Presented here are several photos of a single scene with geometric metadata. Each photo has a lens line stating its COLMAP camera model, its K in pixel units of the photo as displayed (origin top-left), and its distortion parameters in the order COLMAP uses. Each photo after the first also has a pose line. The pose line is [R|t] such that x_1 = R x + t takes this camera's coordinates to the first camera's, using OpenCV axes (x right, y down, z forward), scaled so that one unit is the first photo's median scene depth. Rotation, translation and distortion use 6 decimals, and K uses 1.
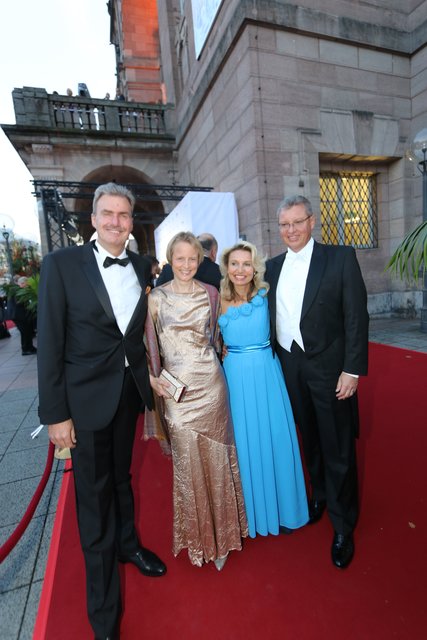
lens RADIAL K [[302.9, 0, 215.1], [0, 302.9, 313.6], [0, 0, 1]] dist [-0.008821, 0.000199]
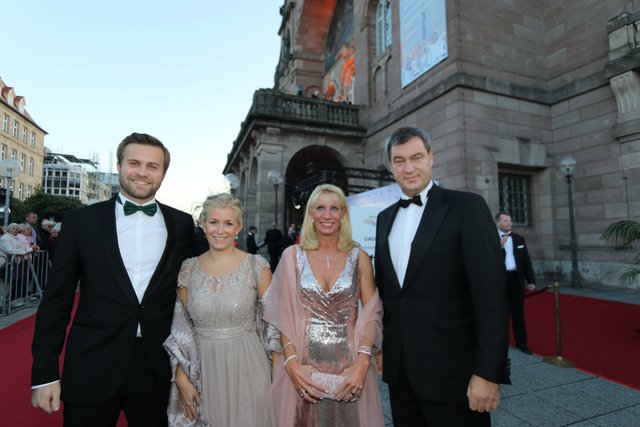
lens RADIAL K [[333.0, 0, 320.3], [0, 333.0, 212.2], [0, 0, 1]] dist [-0.010031, 0.000642]
pose [[0.996144, 0.084625, 0.023136, -0.514380], [-0.078258, 0.976330, -0.201631, 0.108522], [-0.039652, 0.199043, 0.979188, -0.501597]]
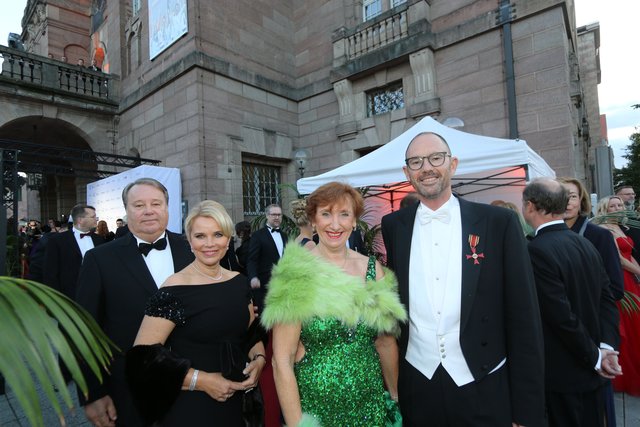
lens RADIAL K [[333.0, 0, 320.1], [0, 333.0, 213.1], [0, 0, 1]] dist [-0.010031, 0.000642]
pose [[0.862333, 0.060356, 0.502732, -0.125364], [0.032753, 0.984142, -0.174333, 0.066820], [-0.505281, 0.166799, 0.846681, -0.511491]]
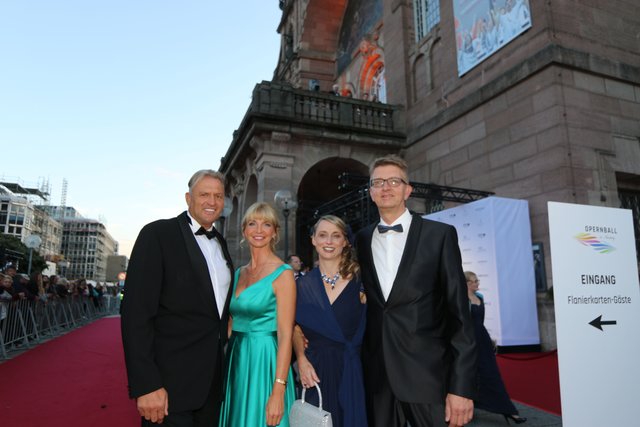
lens RADIAL K [[406.8, 0, 318.4], [0, 406.8, 214.0], [0, 0, 1]] dist [-0.007120, 0.006017]
pose [[0.996638, 0.081168, 0.011118, -0.620291], [-0.074165, 0.951531, -0.298478, 0.089675], [-0.034806, 0.296650, 0.954352, -0.231546]]
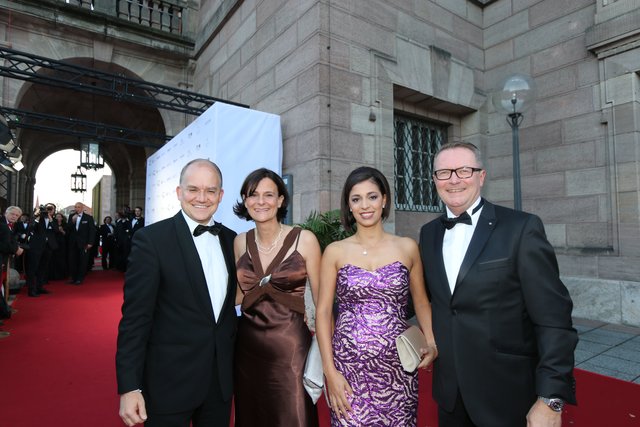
lens RADIAL K [[371.8, 0, 317.5], [0, 371.8, 213.0], [0, 0, 1]] dist [-0.002660, 0.000267]
pose [[0.961144, 0.097560, 0.258233, -0.055085], [-0.047218, 0.979783, -0.194413, -0.010255], [-0.271979, 0.174666, 0.946319, 0.187061]]
